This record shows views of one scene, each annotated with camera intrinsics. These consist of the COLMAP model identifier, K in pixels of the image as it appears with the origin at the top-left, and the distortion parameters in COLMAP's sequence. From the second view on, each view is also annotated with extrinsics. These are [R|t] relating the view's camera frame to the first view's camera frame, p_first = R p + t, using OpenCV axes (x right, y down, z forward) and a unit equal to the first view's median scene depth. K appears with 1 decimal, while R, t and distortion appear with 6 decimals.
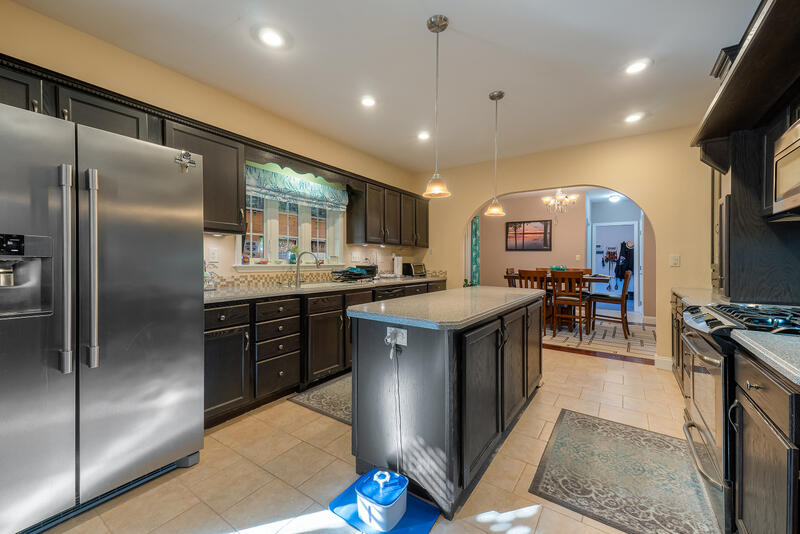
lens RADIAL K [[326.4, 0, 398.9], [0, 326.4, 258.3], [0, 0, 1]] dist [0.018172, -0.000281]
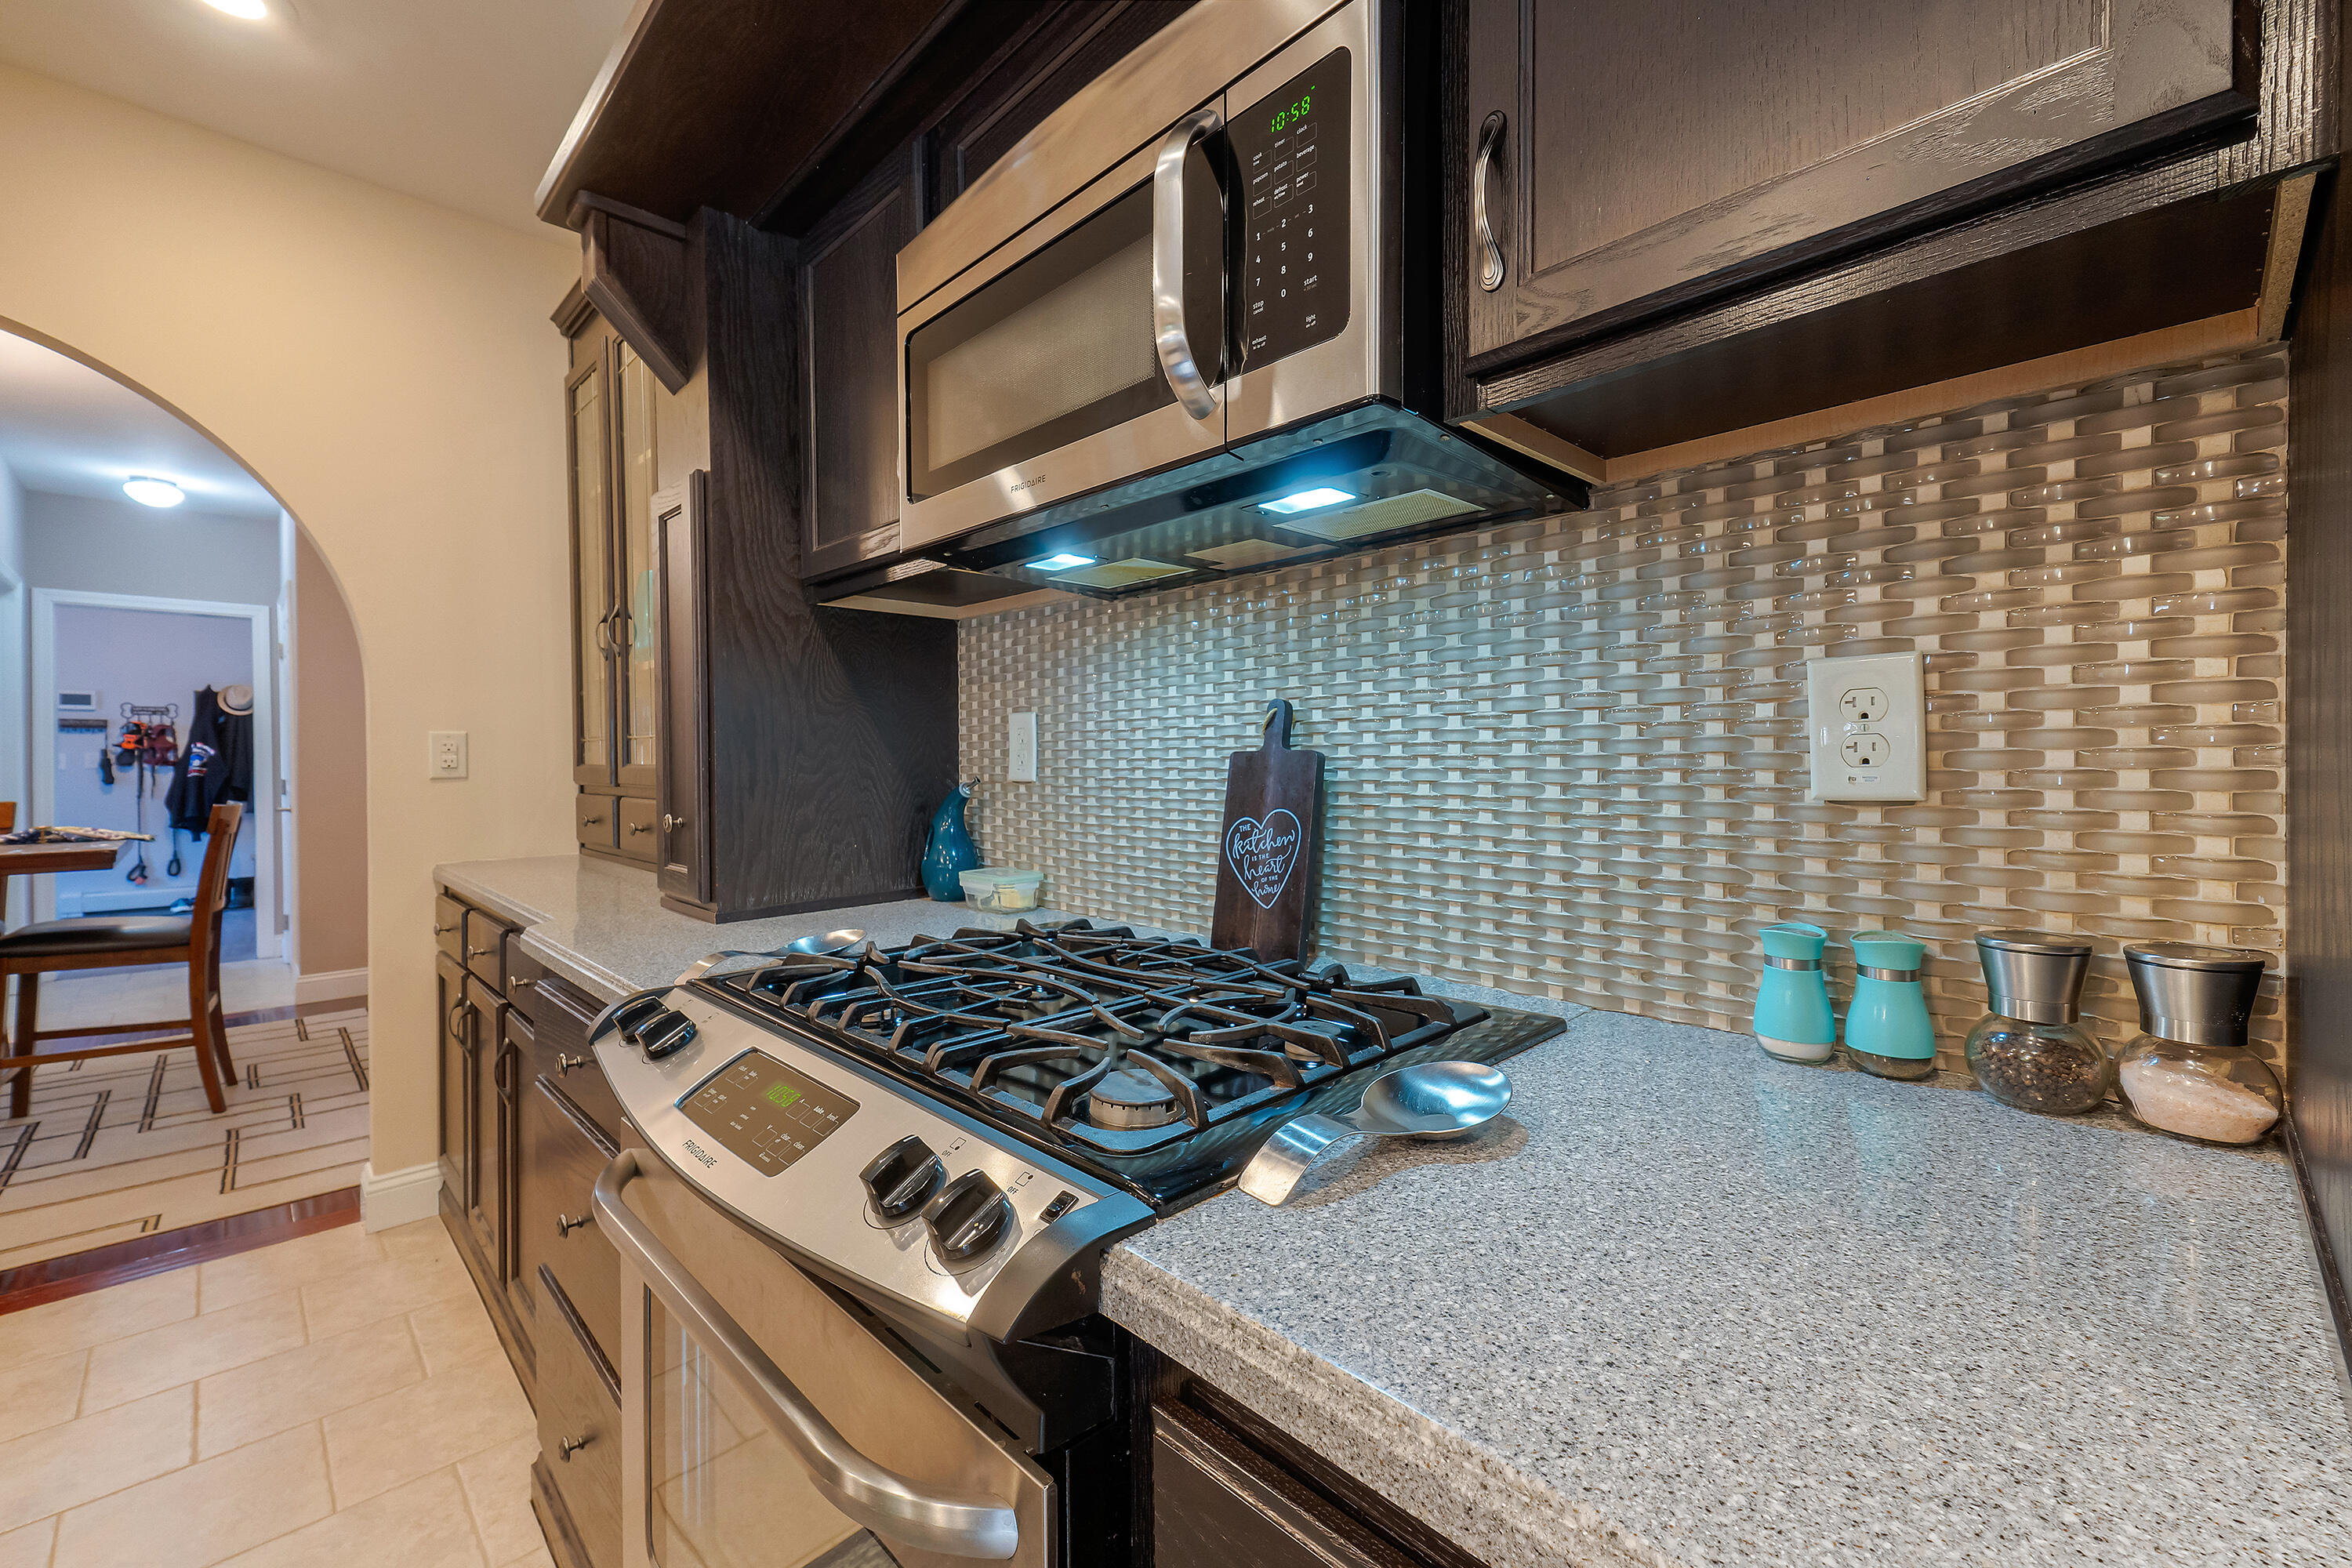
lens RADIAL K [[959.6, 0, 1172.9], [0, 959.6, 758.5], [0, 0, 1]] dist [0.018172, -0.000281]
pose [[0.192631, -0.010037, 0.981220, 0.163377], [0.004337, 0.999947, 0.009377, 0.003705], [-0.981262, 0.002450, 0.192665, 0.232545]]
